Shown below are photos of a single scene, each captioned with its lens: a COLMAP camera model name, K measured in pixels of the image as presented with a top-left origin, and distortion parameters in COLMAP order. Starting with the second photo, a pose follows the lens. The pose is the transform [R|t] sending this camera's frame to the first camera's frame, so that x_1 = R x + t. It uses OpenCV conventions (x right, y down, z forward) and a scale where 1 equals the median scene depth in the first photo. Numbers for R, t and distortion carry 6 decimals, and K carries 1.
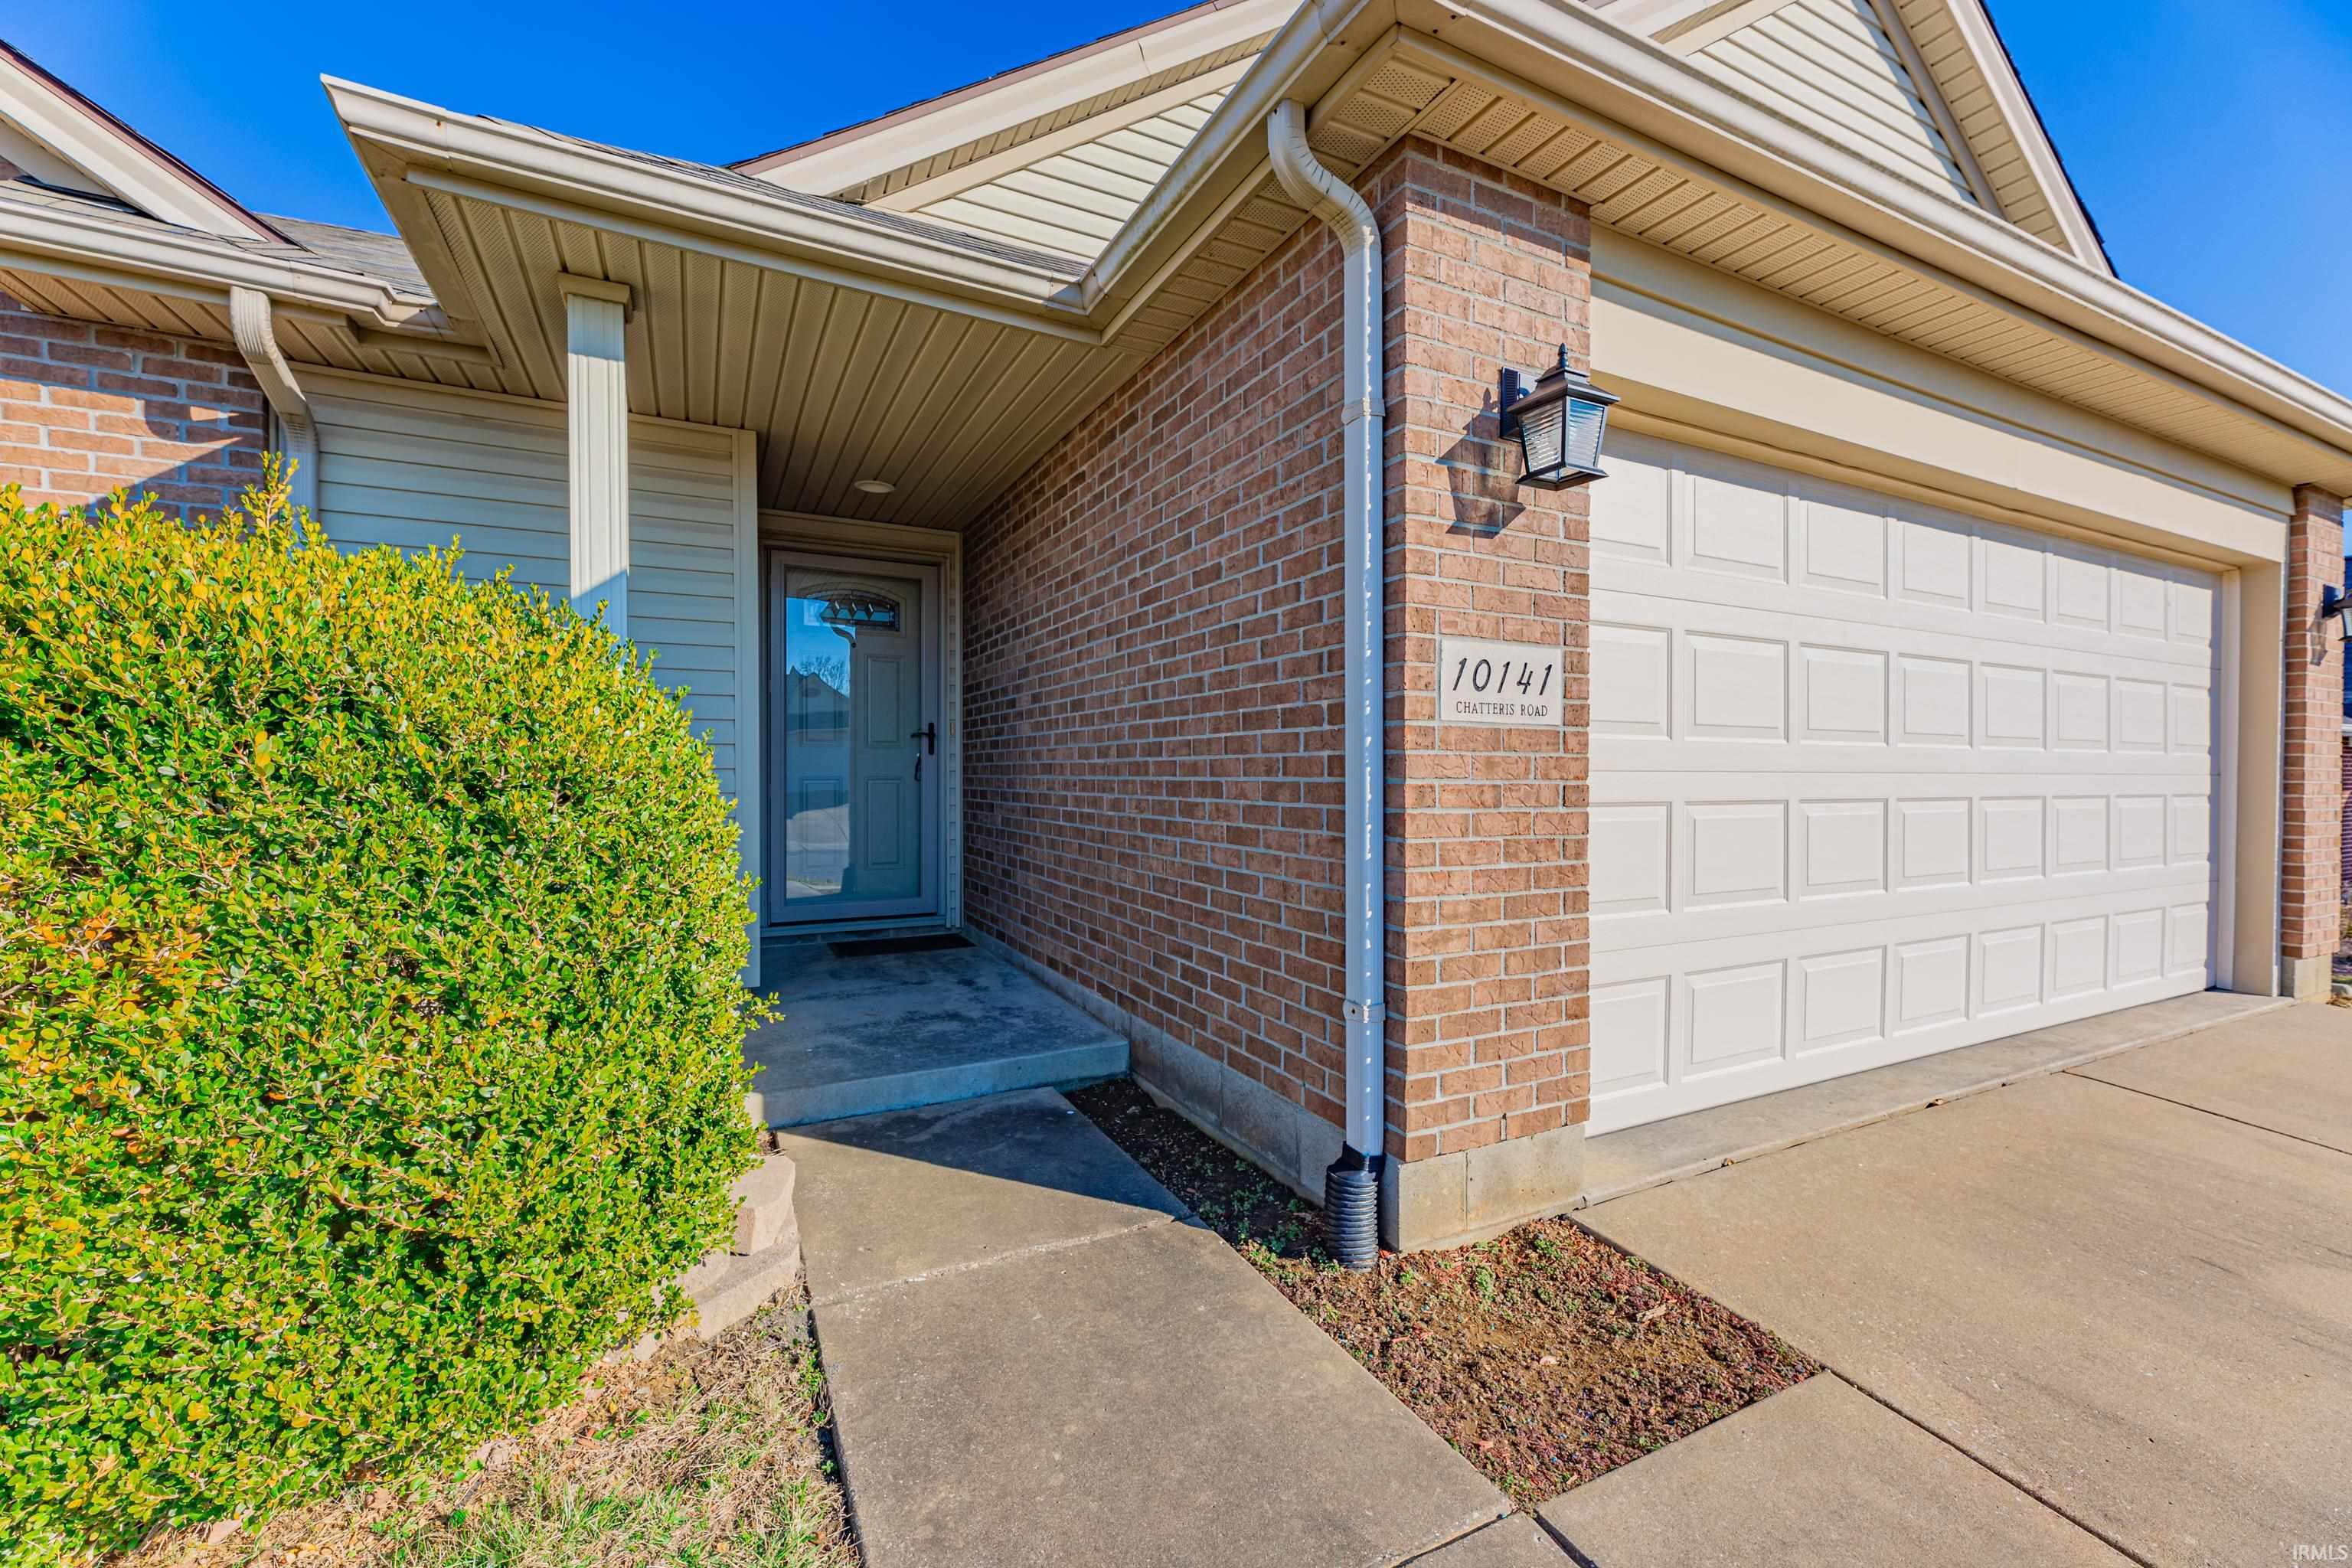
lens RADIAL K [[984.9, 0, 1176.0], [0, 984.9, 784.0], [0, 0, 1]] dist [0.000328, 0.000031]
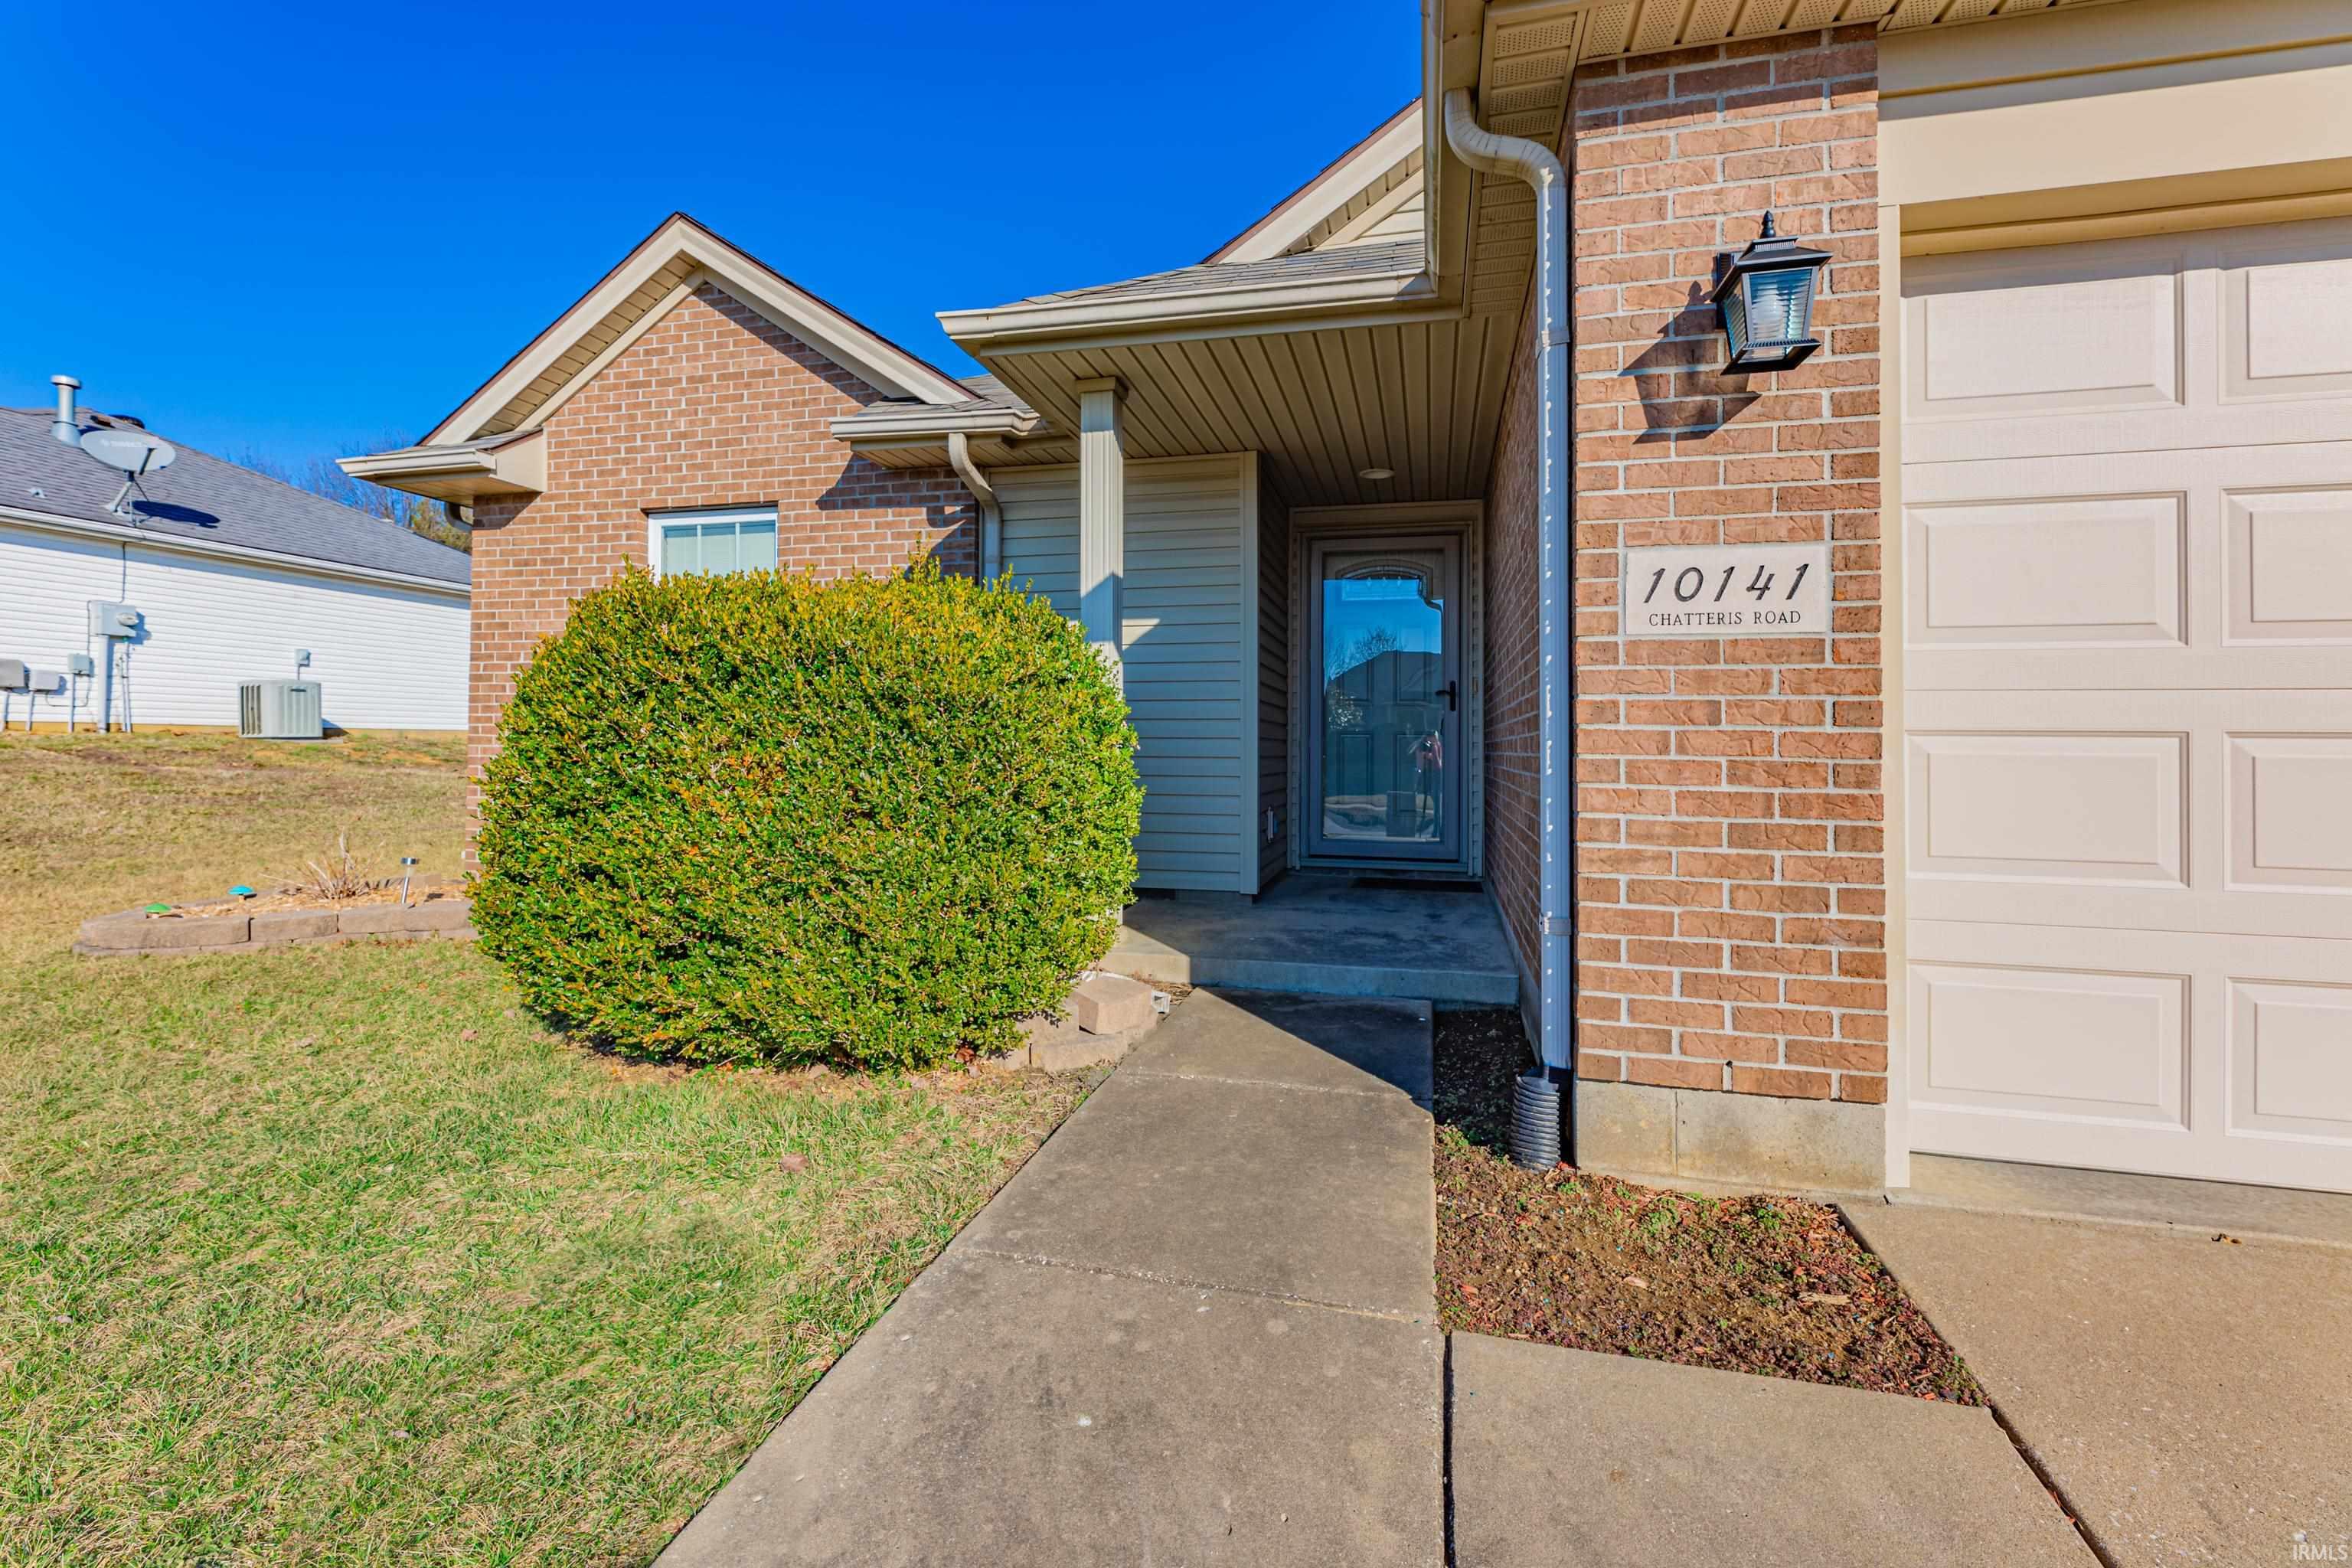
lens RADIAL K [[990.1, 0, 1155.1], [0, 990.1, 739.2], [0, 0, 1]] dist [0.001221, -0.000174]
pose [[0.751506, -0.002327, -0.659722, 0.524464], [-0.012808, 0.999754, -0.018115, 0.058628], [0.659602, 0.022063, 0.751291, -0.044882]]
